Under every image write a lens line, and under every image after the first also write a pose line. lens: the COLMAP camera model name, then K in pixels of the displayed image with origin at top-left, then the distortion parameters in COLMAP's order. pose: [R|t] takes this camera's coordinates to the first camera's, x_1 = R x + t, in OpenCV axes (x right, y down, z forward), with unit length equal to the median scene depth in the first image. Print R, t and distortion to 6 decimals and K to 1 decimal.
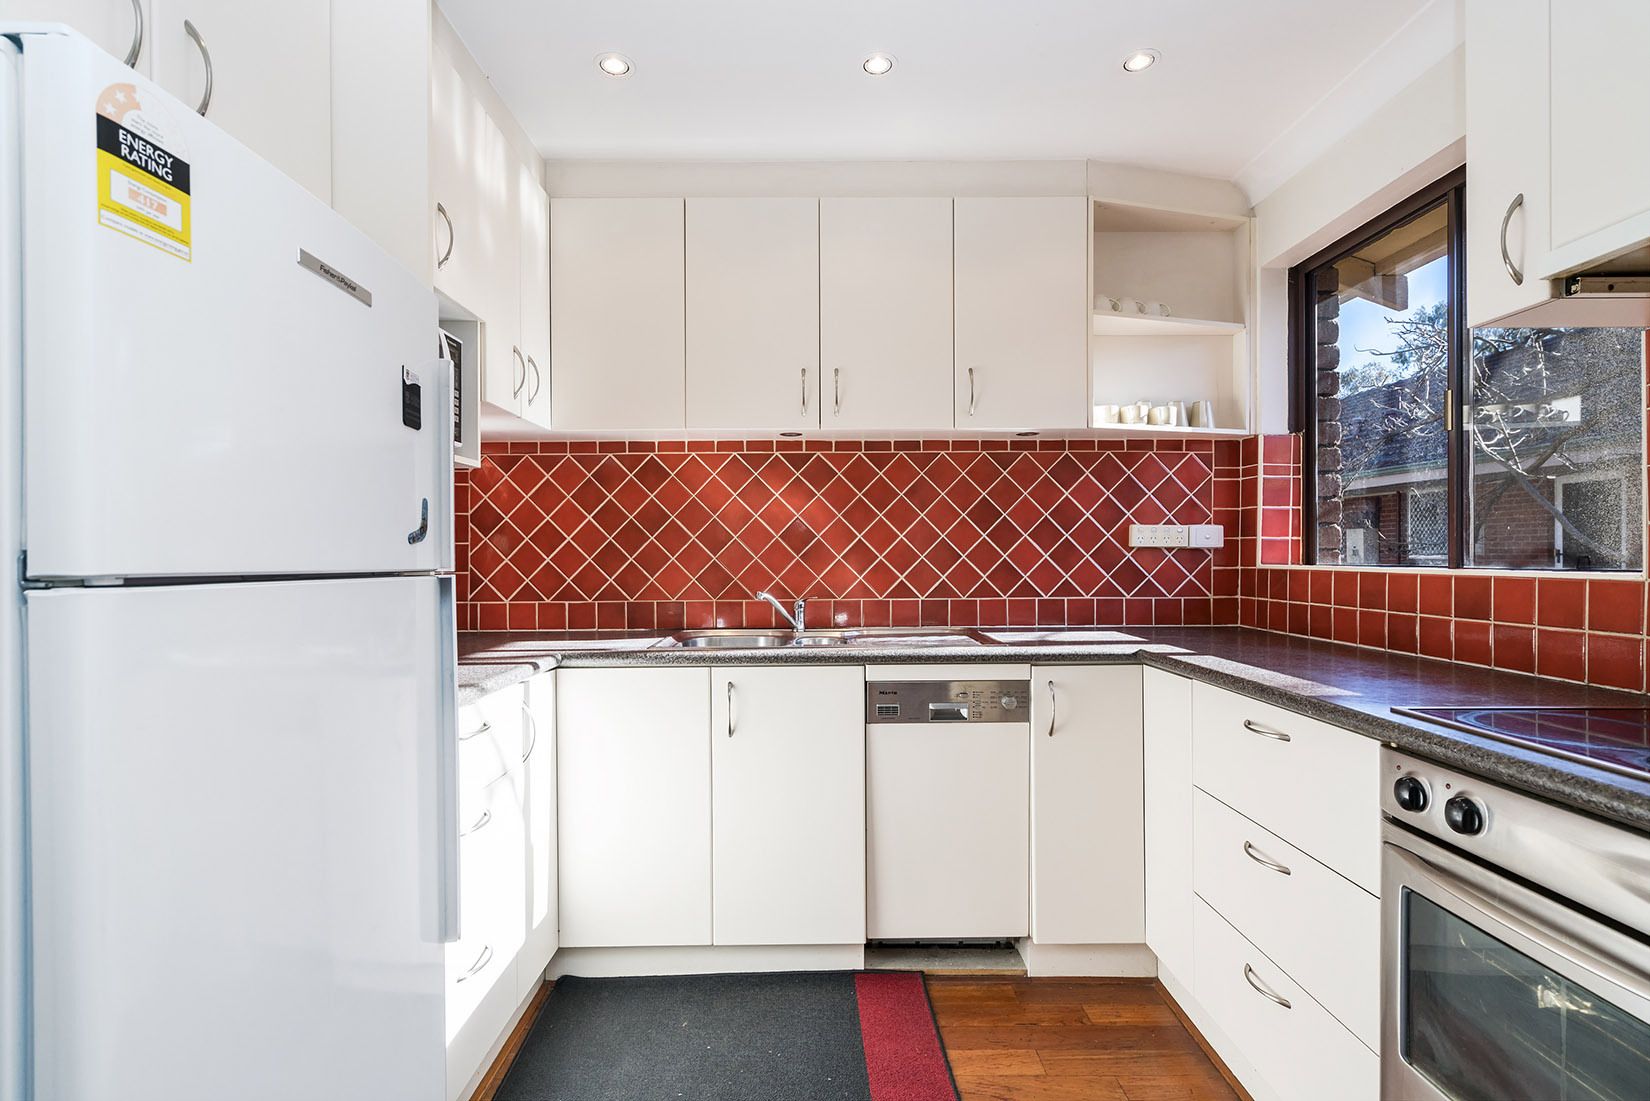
lens RADIAL K [[781.2, 0, 817.5], [0, 781.2, 564.7], [0, 0, 1]] dist [-0.005183, -0.000278]
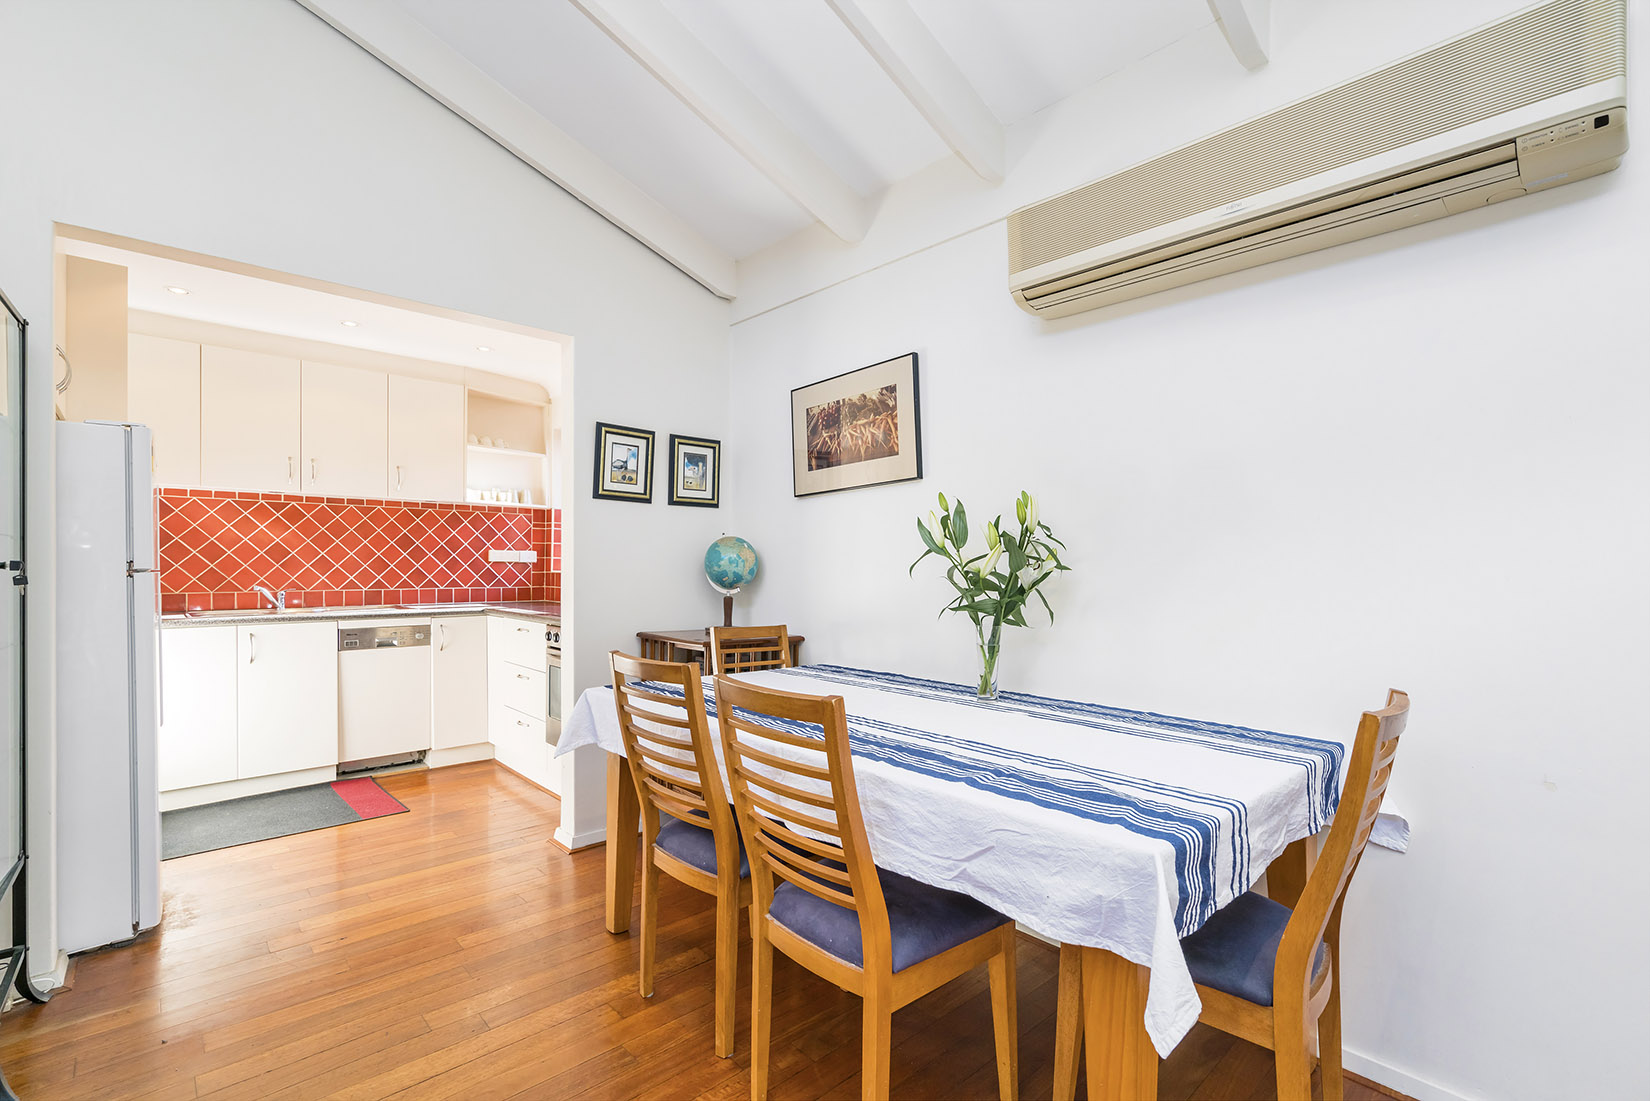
lens RADIAL K [[746.1, 0, 832.4], [0, 746.1, 569.4], [0, 0, 1]] dist [-0.007043, 0.003421]
pose [[0.734241, 0.004781, 0.678872, -0.239864], [-0.000492, 0.999979, -0.006509, 0.009186], [-0.678888, 0.004445, 0.734228, -0.978143]]
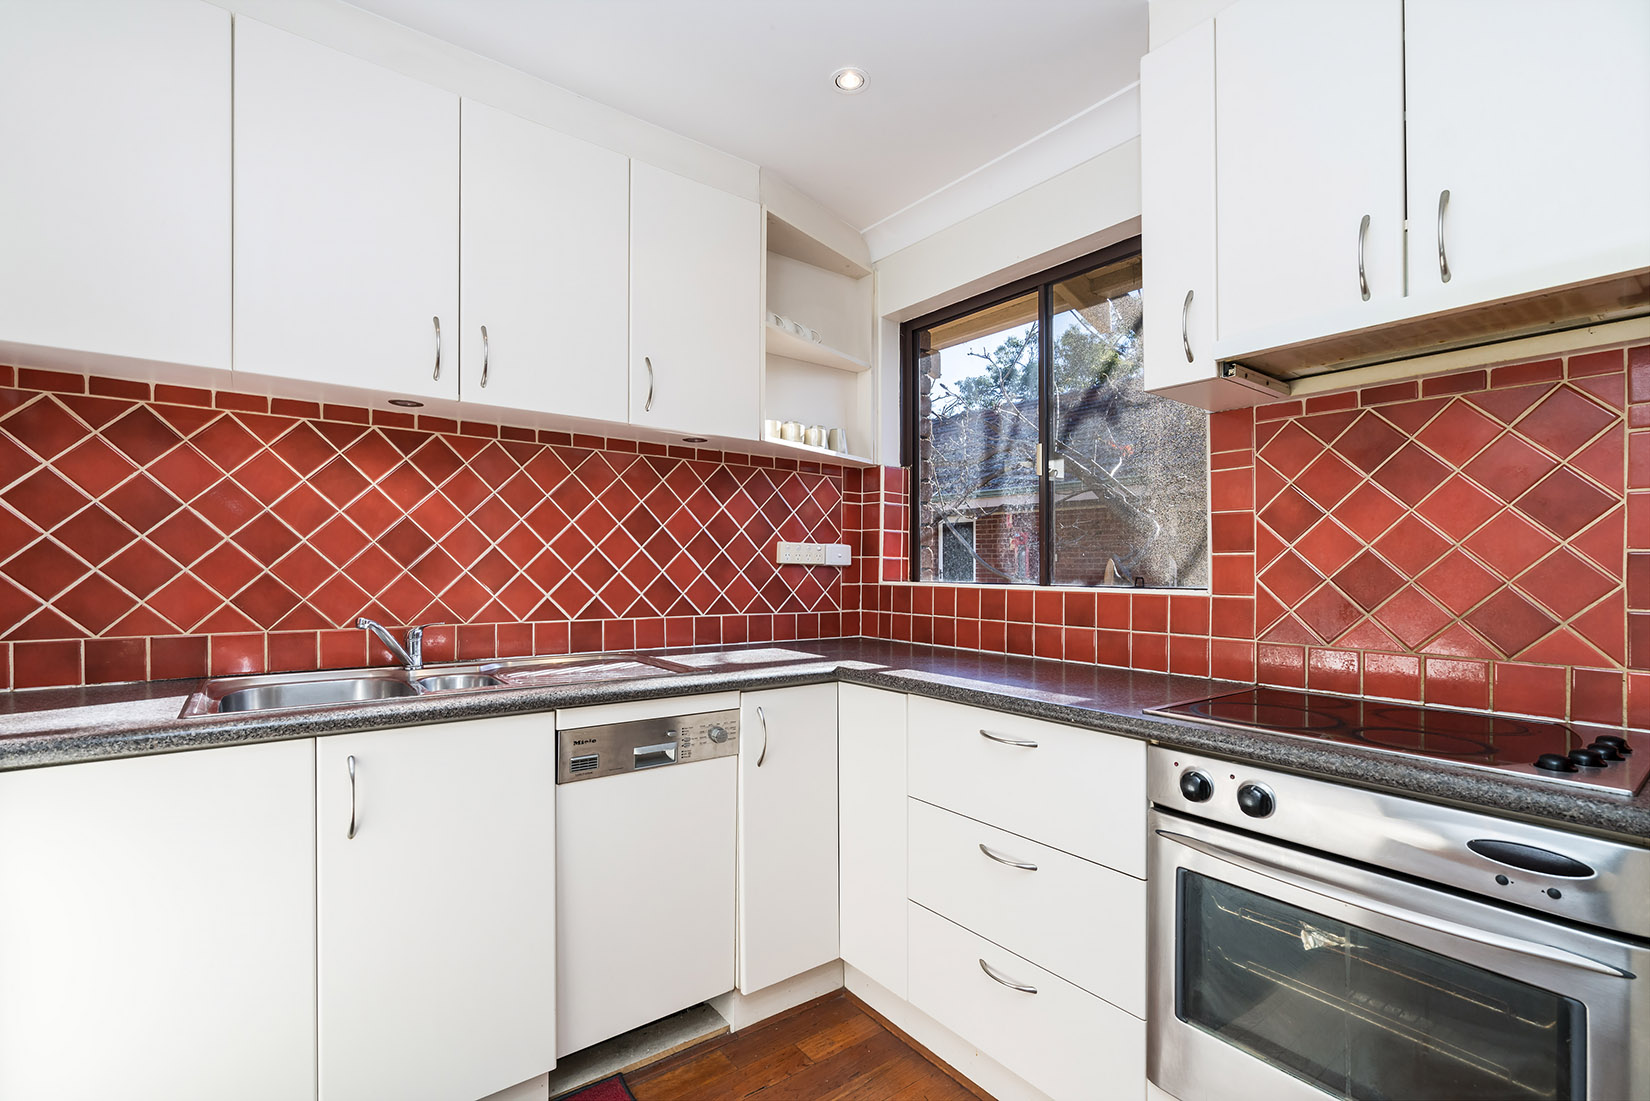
lens RADIAL K [[746.1, 0, 827.9], [0, 746.1, 577.0], [0, 0, 1]] dist [-0.007043, 0.003421]
pose [[0.793320, 0.005628, 0.608779, -0.143815], [-0.005707, 0.999982, -0.001807, -0.003855], [-0.608779, -0.002041, 0.793338, 0.197962]]
